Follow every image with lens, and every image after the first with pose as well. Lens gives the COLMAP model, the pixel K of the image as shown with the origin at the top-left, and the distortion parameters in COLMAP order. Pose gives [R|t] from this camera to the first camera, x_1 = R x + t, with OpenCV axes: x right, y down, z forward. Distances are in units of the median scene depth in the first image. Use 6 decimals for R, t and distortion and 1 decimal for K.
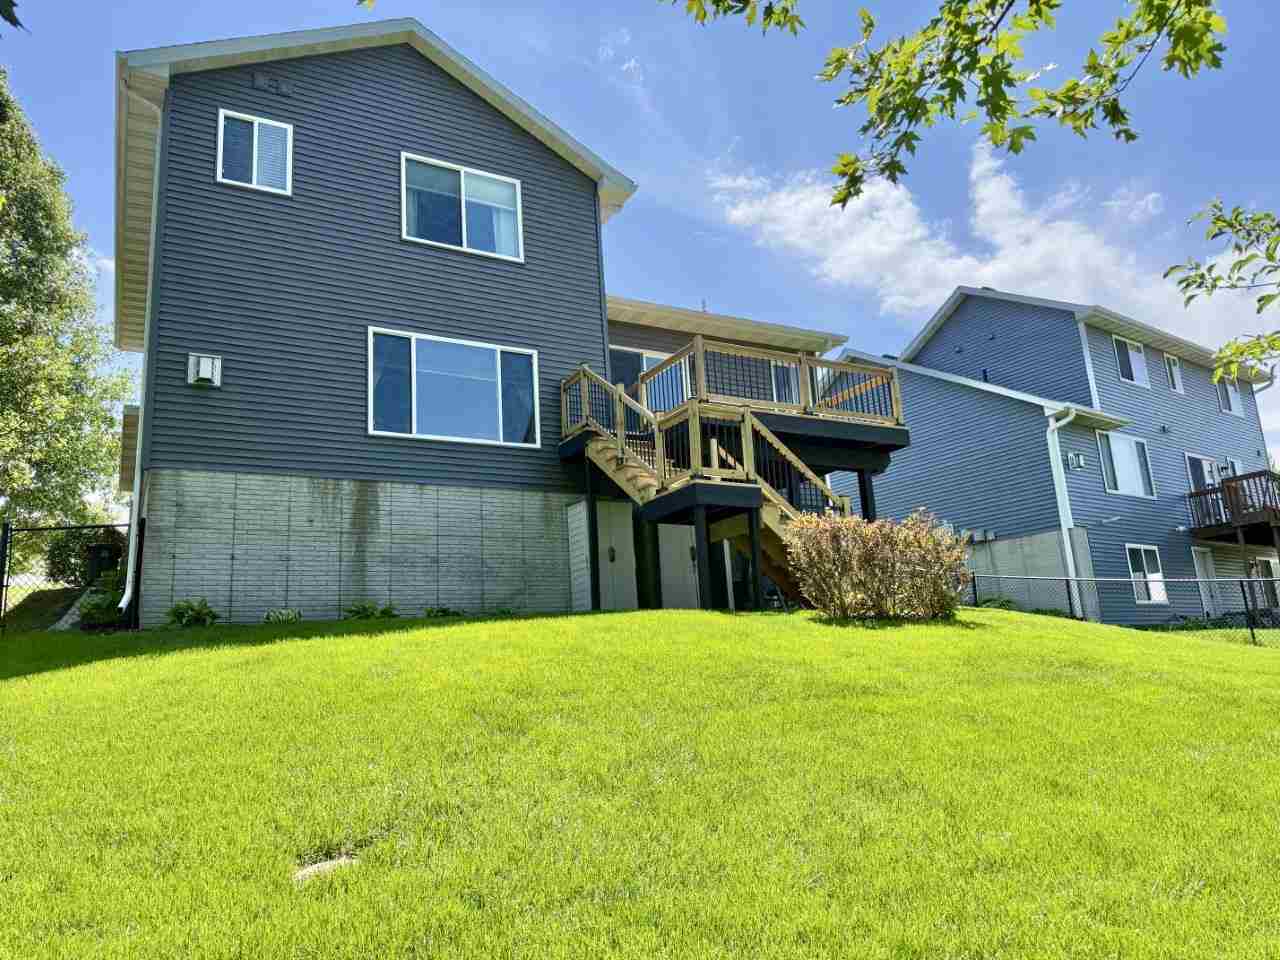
lens RADIAL K [[896.3, 0, 640.0], [0, 896.3, 480.0], [0, 0, 1]] dist [0.082048, -0.059930]
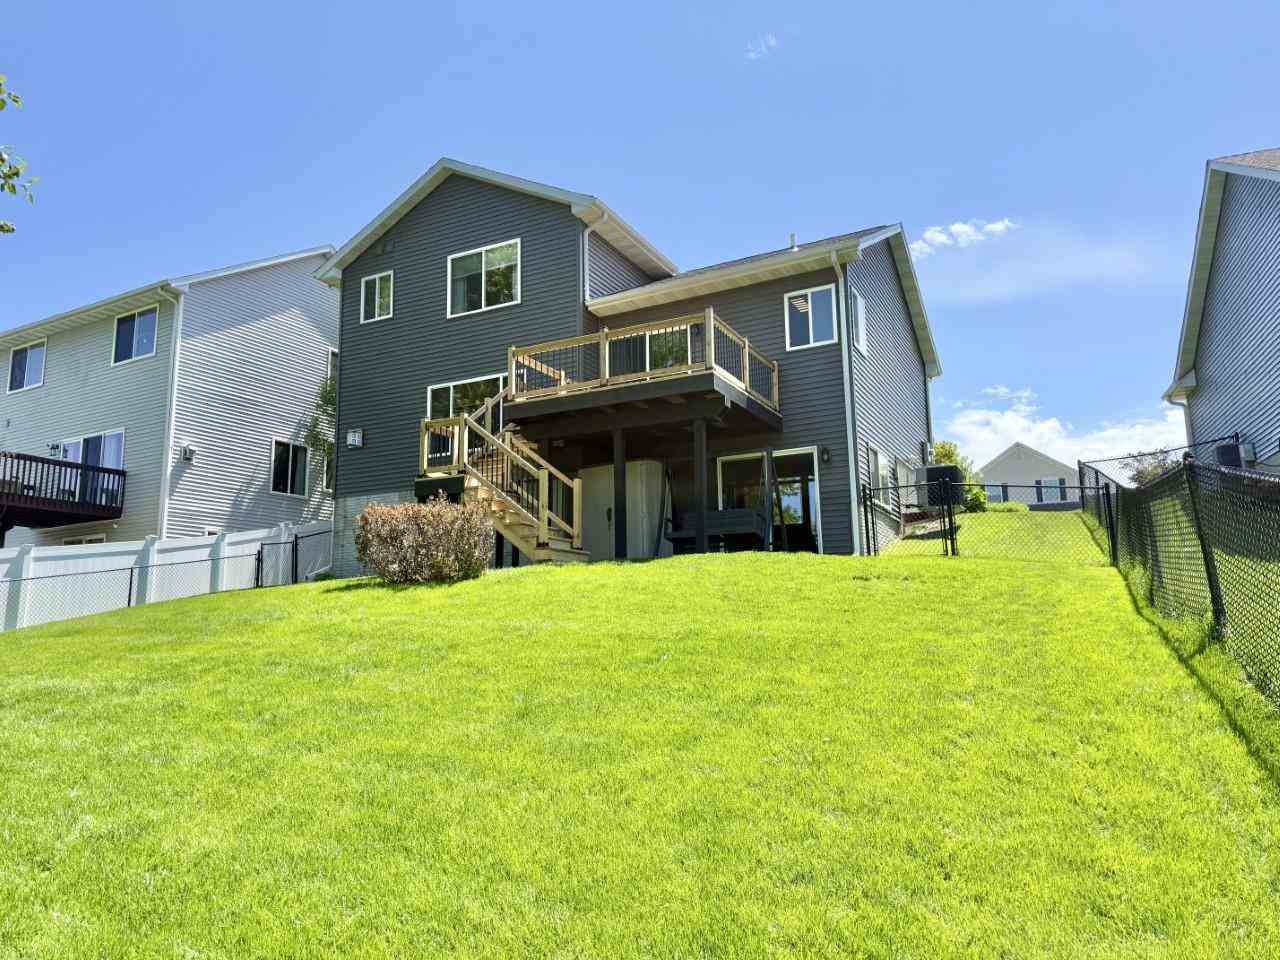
lens RADIAL K [[896.3, 0, 640.0], [0, 896.3, 480.0], [0, 0, 1]] dist [0.082048, -0.059930]
pose [[0.568863, -0.101578, -0.816136, 1.062841], [0.174716, 0.984619, -0.000767, 0.046322], [0.803660, -0.142155, 0.577860, 0.364638]]
